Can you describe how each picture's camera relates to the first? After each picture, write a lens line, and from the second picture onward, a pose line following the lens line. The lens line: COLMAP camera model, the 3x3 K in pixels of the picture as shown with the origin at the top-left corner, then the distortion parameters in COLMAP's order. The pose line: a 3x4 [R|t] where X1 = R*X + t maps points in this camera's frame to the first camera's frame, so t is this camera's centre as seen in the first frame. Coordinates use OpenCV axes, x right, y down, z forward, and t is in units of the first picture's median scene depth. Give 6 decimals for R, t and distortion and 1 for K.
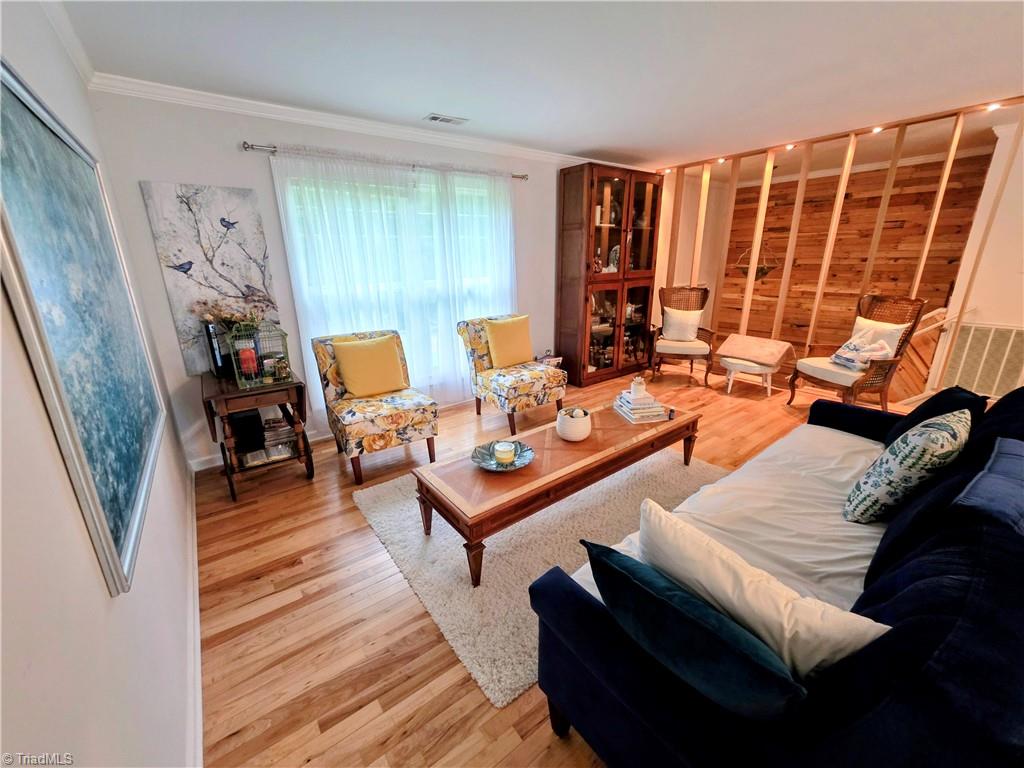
lens RADIAL K [[412.2, 0, 514.5], [0, 412.2, 379.8], [0, 0, 1]] dist [0.014321, 0.000144]
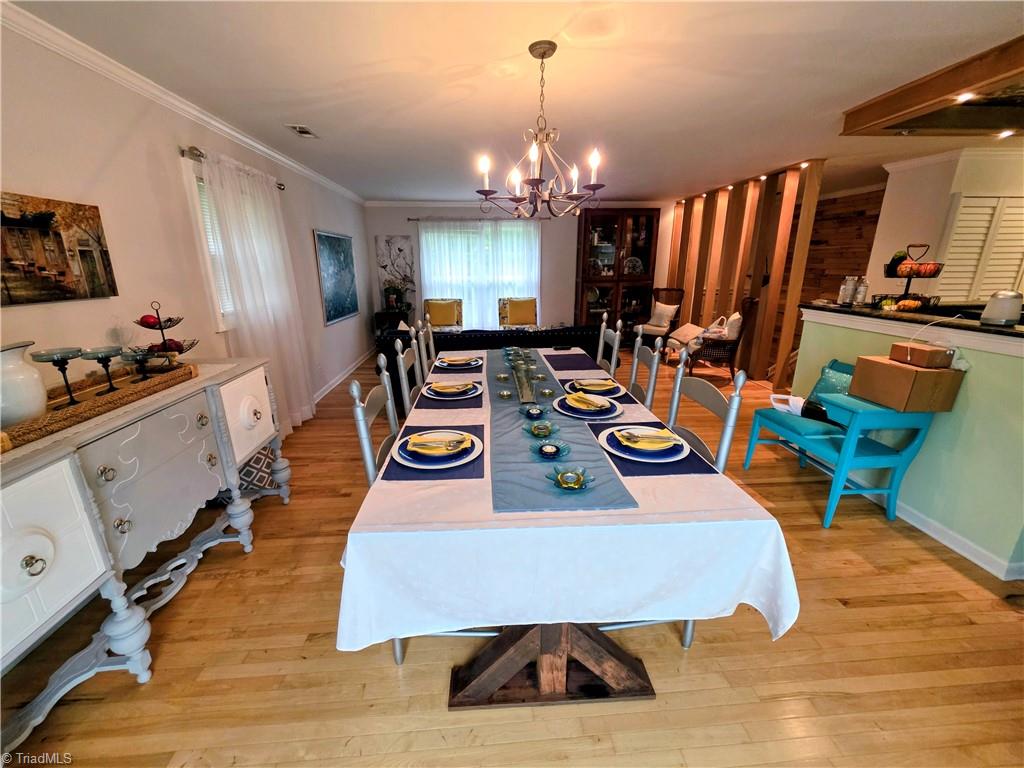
lens RADIAL K [[412.2, 0, 509.2], [0, 412.2, 386.6], [0, 0, 1]] dist [0.014321, 0.000144]
pose [[0.842404, 0.168389, -0.511859, 1.020761], [-0.164272, 0.984954, 0.053671, 0.157632], [0.513195, 0.038871, 0.857391, -0.616804]]
